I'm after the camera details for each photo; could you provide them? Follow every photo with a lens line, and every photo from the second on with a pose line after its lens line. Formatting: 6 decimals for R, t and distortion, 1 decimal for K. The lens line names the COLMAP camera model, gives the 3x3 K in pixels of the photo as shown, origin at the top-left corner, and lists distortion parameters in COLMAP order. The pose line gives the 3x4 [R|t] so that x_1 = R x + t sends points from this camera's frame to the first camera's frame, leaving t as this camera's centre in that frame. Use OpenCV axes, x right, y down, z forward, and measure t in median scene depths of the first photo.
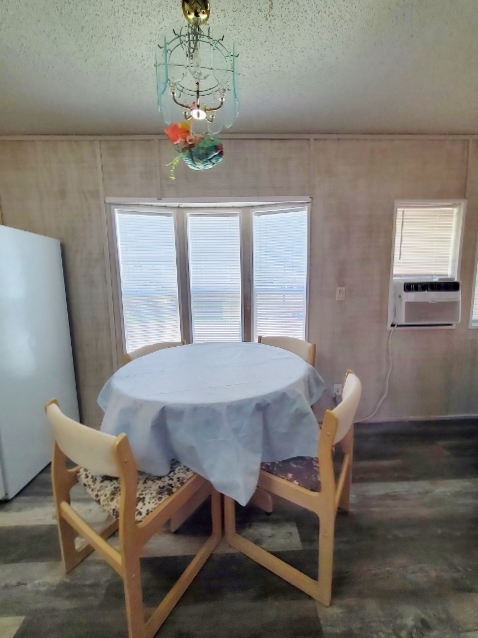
lens RADIAL K [[258.4, 0, 235.3], [0, 258.4, 318.7], [0, 0, 1]] dist [-0.007408, -0.000715]
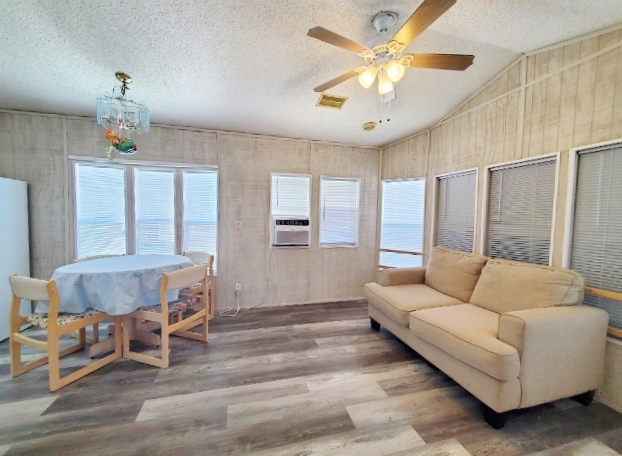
lens RADIAL K [[258.3, 0, 312.9], [0, 258.3, 228.7], [0, 0, 1]] dist [-0.012284, -0.000471]
pose [[0.964791, 0.024461, 0.261879, 0.453388], [0.001046, 0.995301, -0.096823, 0.084431], [-0.263017, 0.093688, 0.960232, -0.696516]]
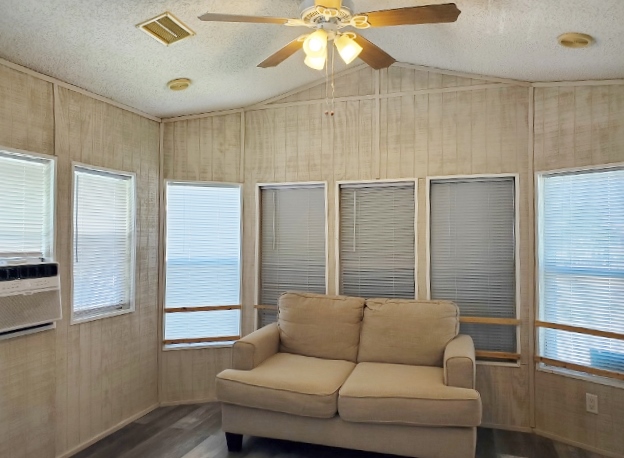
lens RADIAL K [[499.8, 0, 306.5], [0, 499.8, 225.8], [0, 0, 1]] dist [0.055094, -0.006565]
pose [[0.307232, 0.041749, 0.950719, -0.304627], [0.128061, 0.988136, -0.084776, -0.036088], [-0.942979, 0.147796, 0.298240, -0.130860]]
